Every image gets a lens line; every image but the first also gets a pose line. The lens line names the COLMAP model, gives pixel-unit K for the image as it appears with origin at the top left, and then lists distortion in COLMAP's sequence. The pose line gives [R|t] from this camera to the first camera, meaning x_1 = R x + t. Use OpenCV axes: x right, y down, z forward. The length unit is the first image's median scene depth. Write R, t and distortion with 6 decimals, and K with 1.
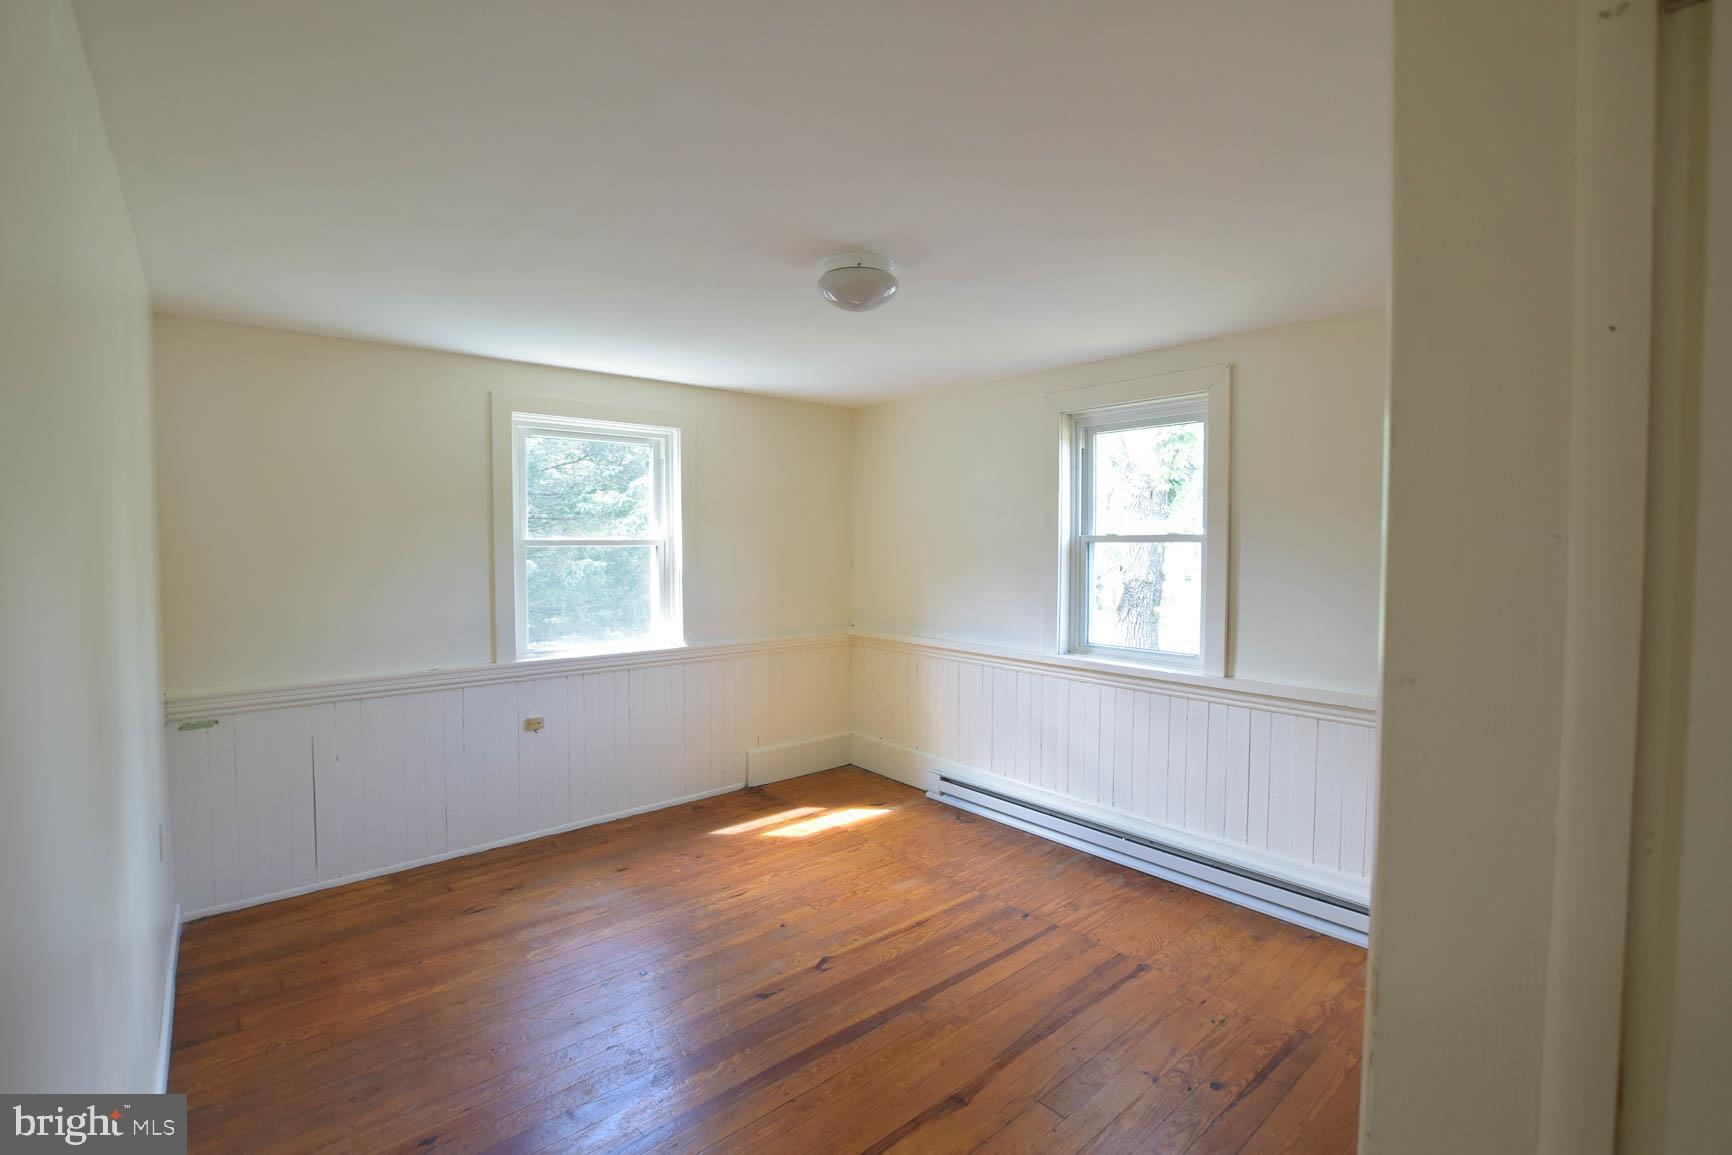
lens RADIAL K [[766.3, 0, 868.9], [0, 766.3, 572.7], [0, 0, 1]] dist [-0.023277, 0.000226]
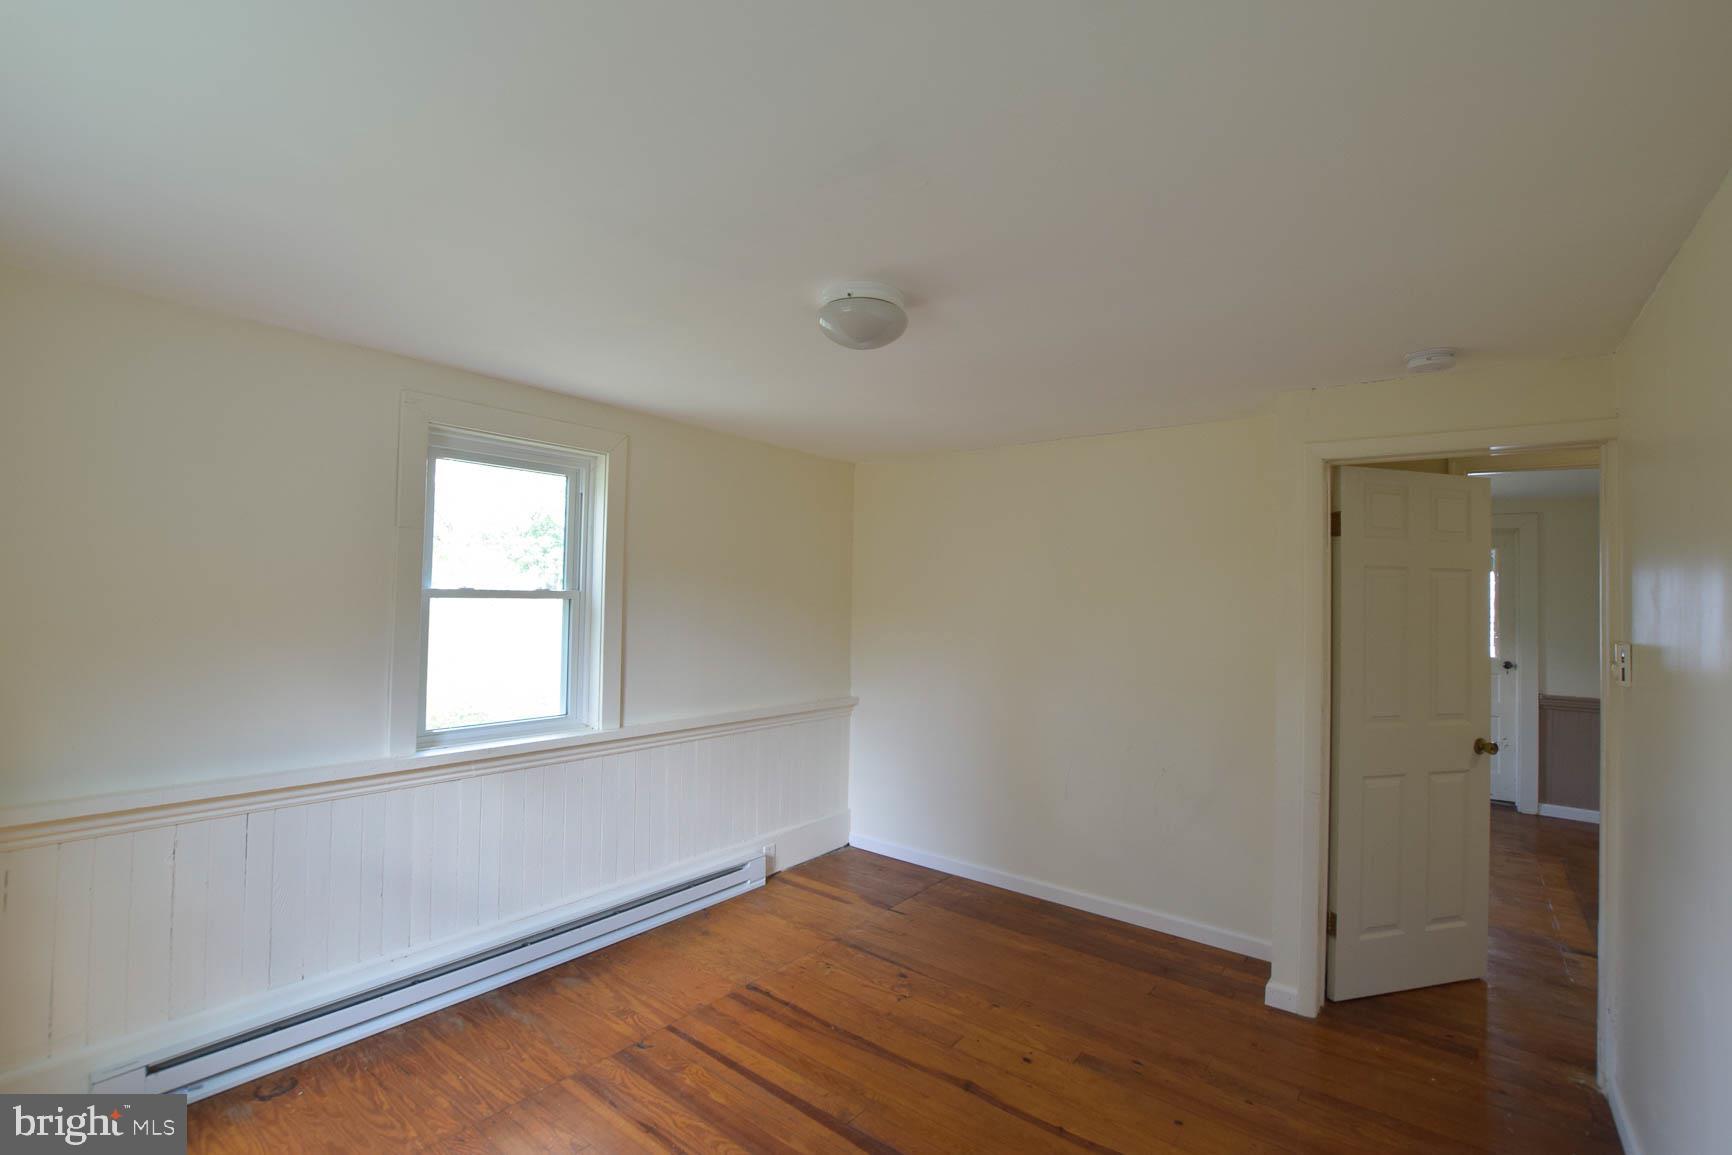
lens RADIAL K [[766.3, 0, 868.9], [0, 766.3, 572.7], [0, 0, 1]] dist [-0.023277, 0.000226]
pose [[-0.191313, 0.026990, 0.981158, -0.663043], [0.018442, 0.999544, -0.023900, -0.046944], [-0.981356, 0.013522, -0.191724, 0.883725]]
